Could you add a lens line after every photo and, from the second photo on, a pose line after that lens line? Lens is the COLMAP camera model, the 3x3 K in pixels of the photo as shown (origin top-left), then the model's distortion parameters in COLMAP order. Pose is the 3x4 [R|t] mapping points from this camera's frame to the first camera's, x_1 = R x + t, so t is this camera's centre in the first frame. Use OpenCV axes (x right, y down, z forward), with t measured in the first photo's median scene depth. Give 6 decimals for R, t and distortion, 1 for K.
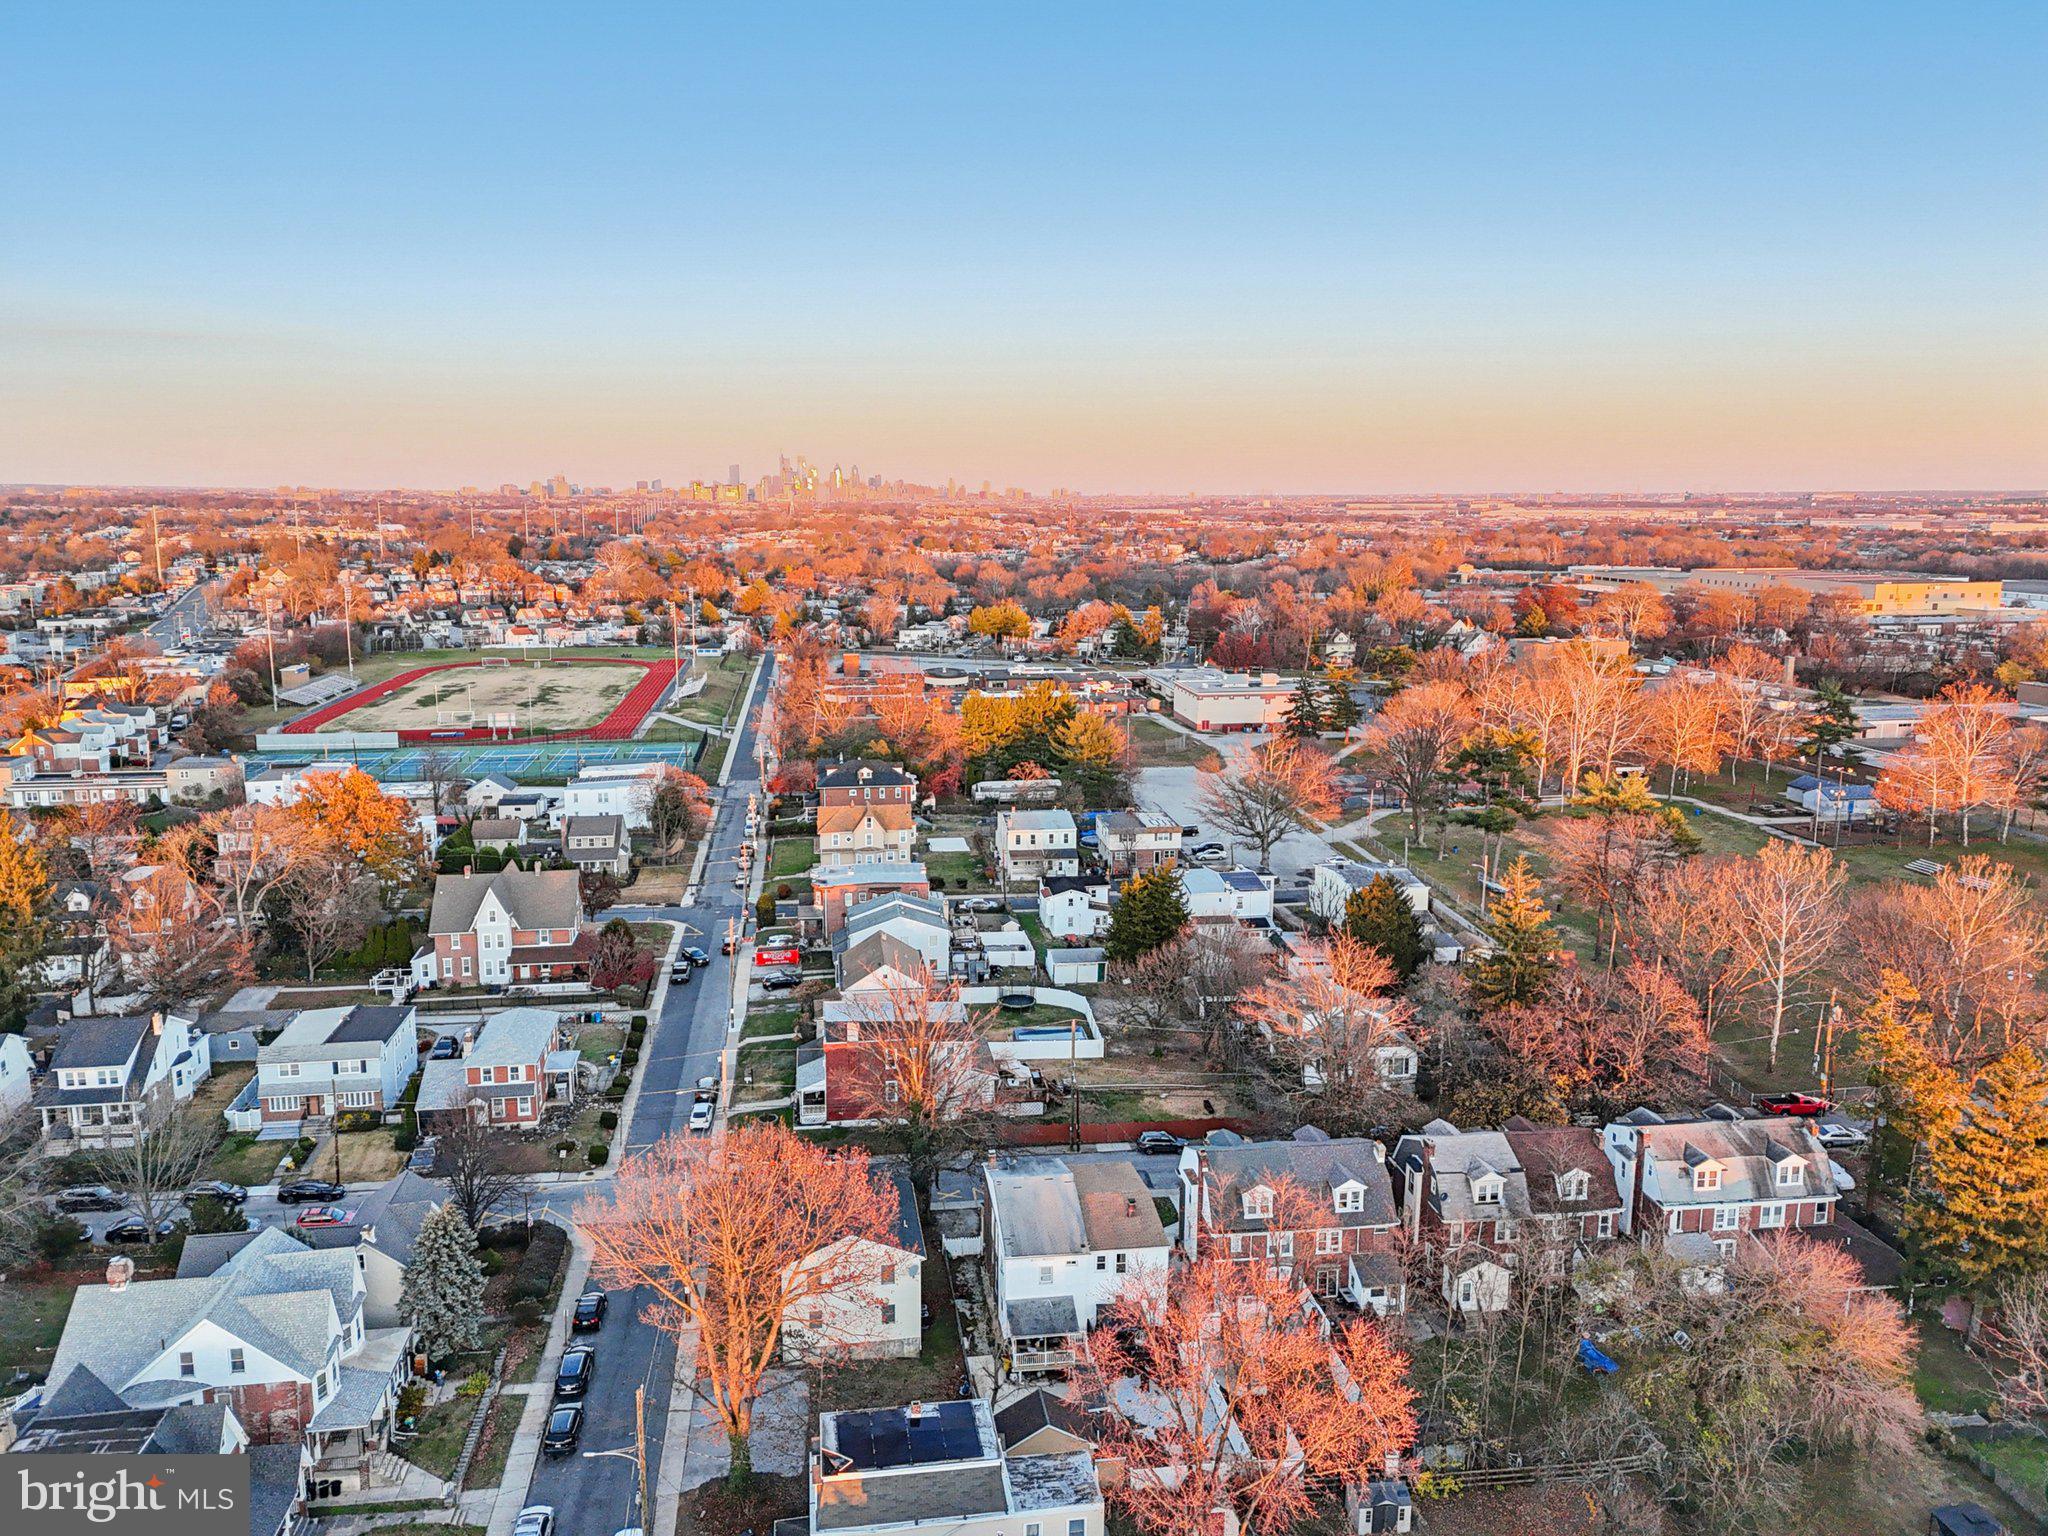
lens RADIAL K [[1519.6, 0, 1020.7], [0, 1519.6, 758.8], [0, 0, 1]] dist [0.110274, -0.116920]
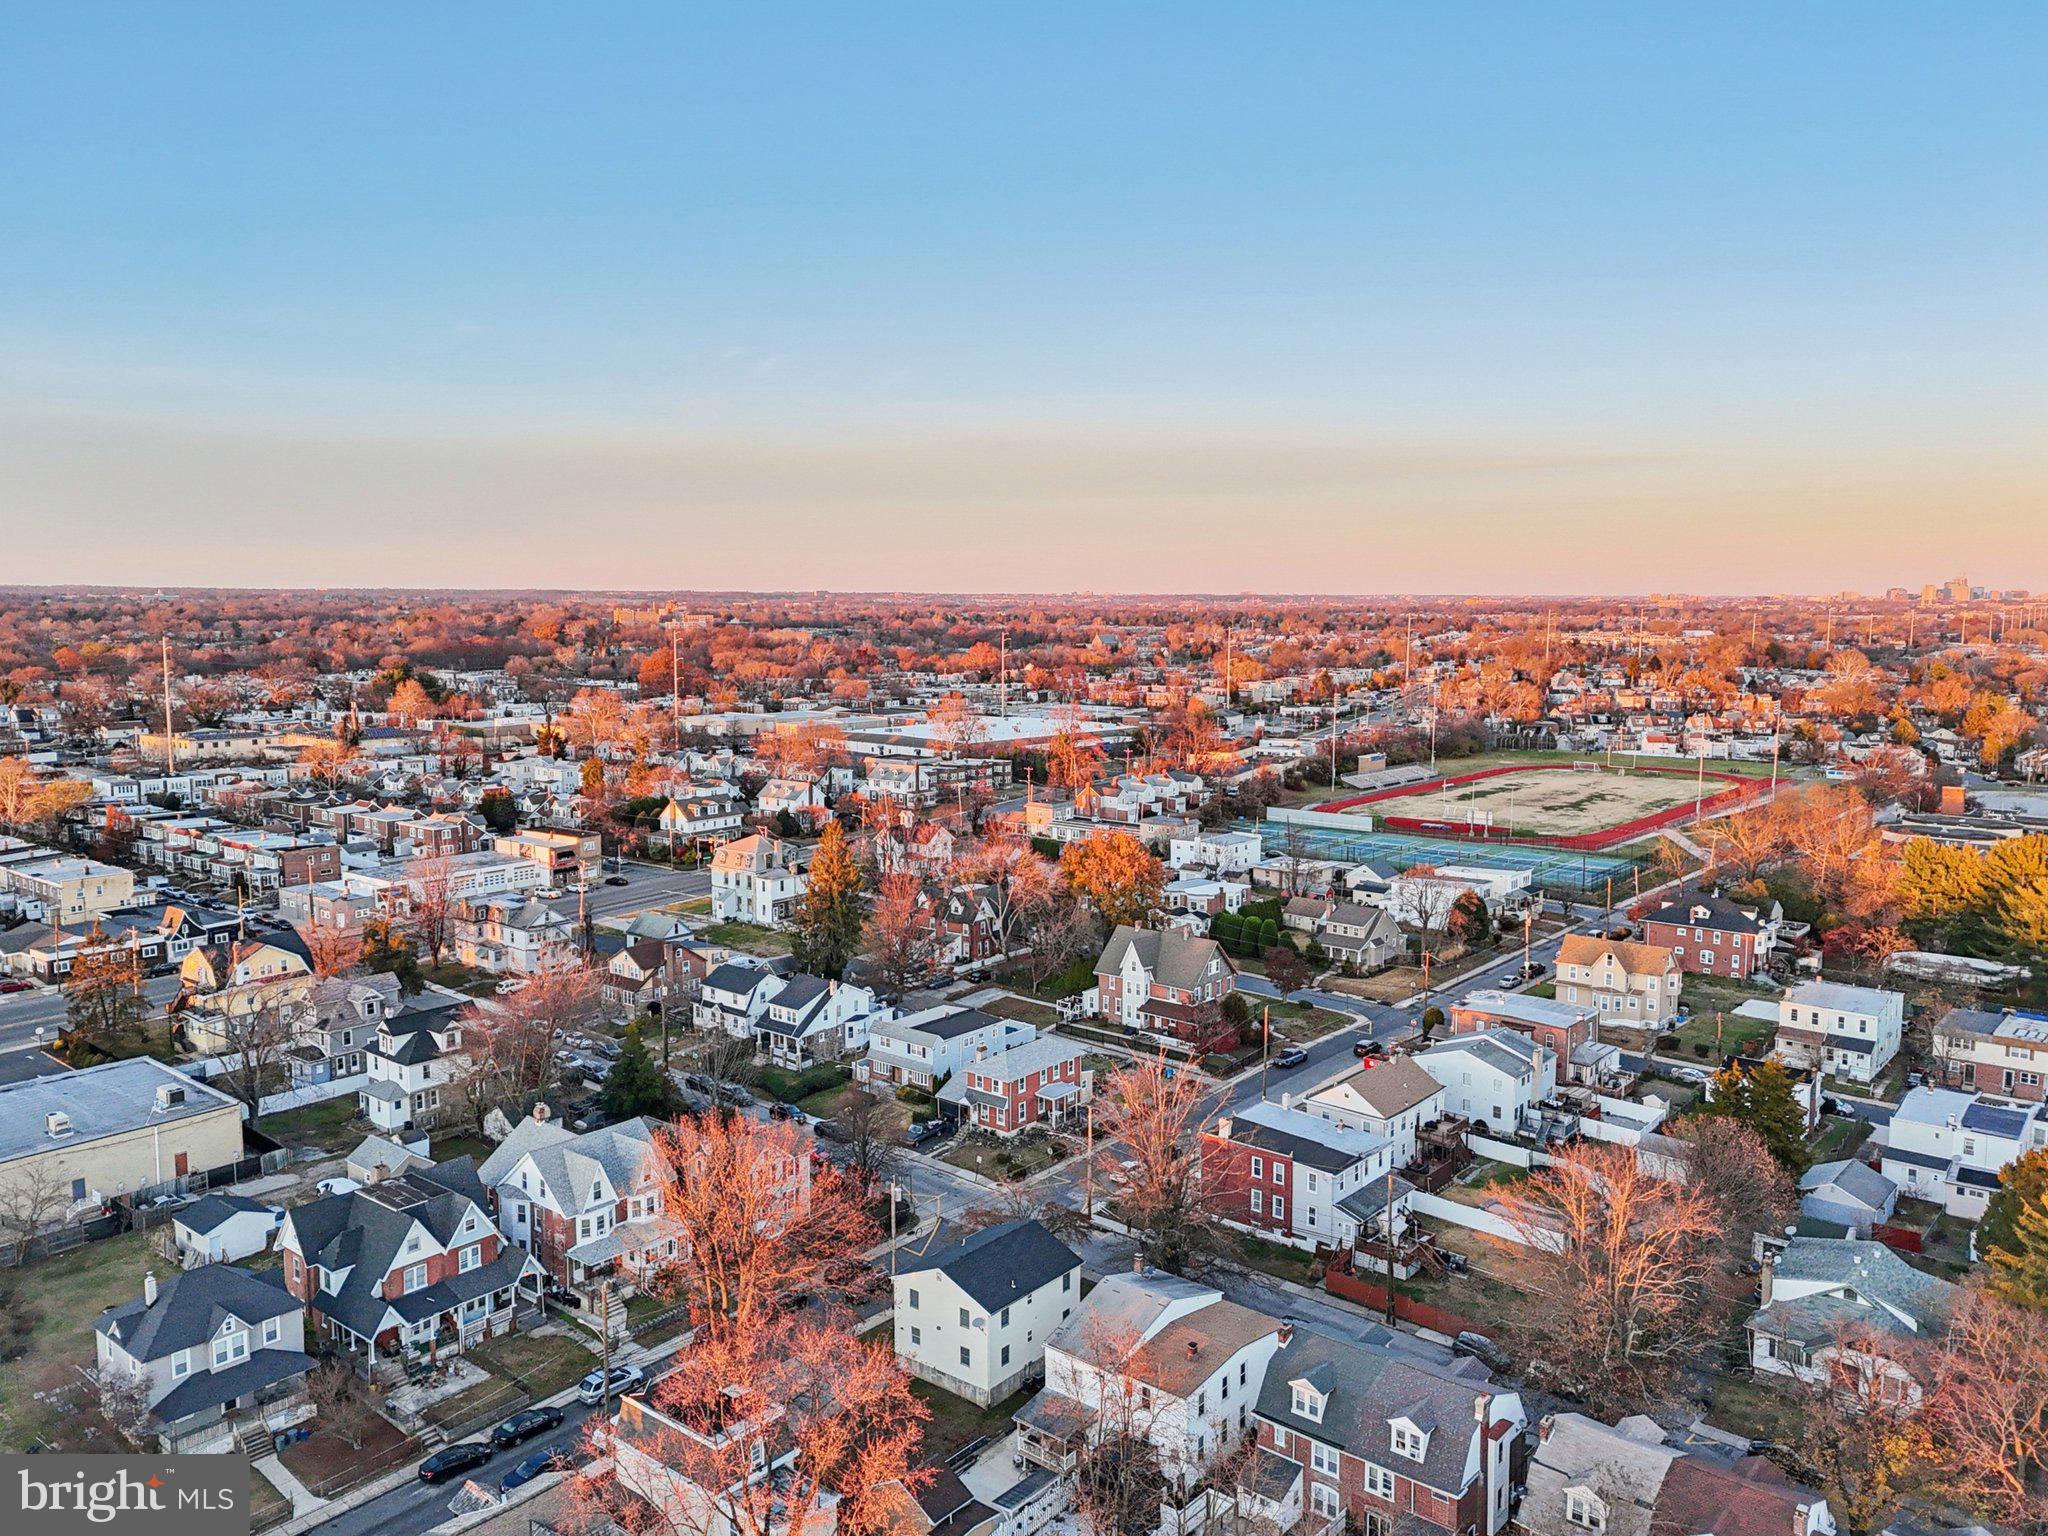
lens RADIAL K [[1519.6, 0, 1020.7], [0, 1519.6, 758.8], [0, 0, 1]] dist [0.110274, -0.116920]
pose [[0.671575, 0.077390, -0.736884, 0.417813], [-0.126993, 0.991836, -0.011572, -0.026689], [0.729973, 0.101351, 0.675920, 0.155450]]
